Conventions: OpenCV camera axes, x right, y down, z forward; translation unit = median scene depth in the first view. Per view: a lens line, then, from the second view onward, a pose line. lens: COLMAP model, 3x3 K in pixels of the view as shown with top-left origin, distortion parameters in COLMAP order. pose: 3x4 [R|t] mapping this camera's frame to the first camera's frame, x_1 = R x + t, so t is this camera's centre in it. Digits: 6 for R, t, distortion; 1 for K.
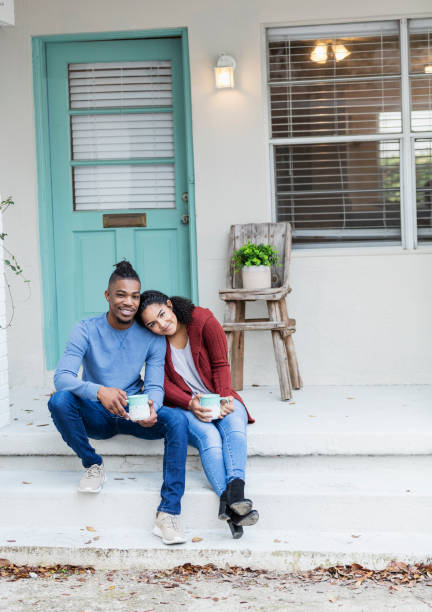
lens RADIAL K [[1249.9, 0, 215.1], [0, 1249.9, 281.0], [0, 0, 1]] dist [0.035801, -0.191646]
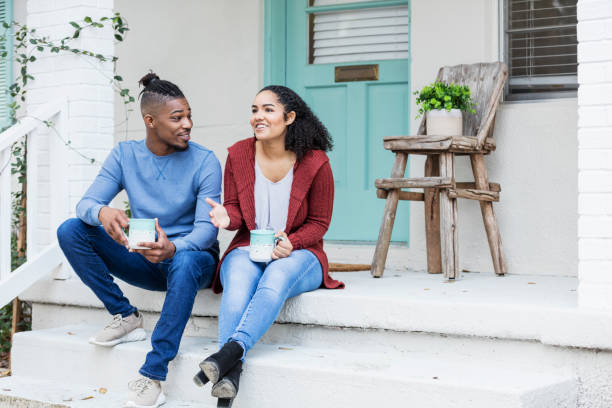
lens RADIAL K [[1237.5, 0, 306.0], [0, 1237.5, 204.0], [0, 0, 1]] dist [-0.067858, -0.161034]
pose [[0.886467, 0.038625, -0.461177, 0.308591], [-0.060421, 0.997641, -0.032584, 0.074569], [0.458831, 0.056750, 0.886710, 0.264931]]
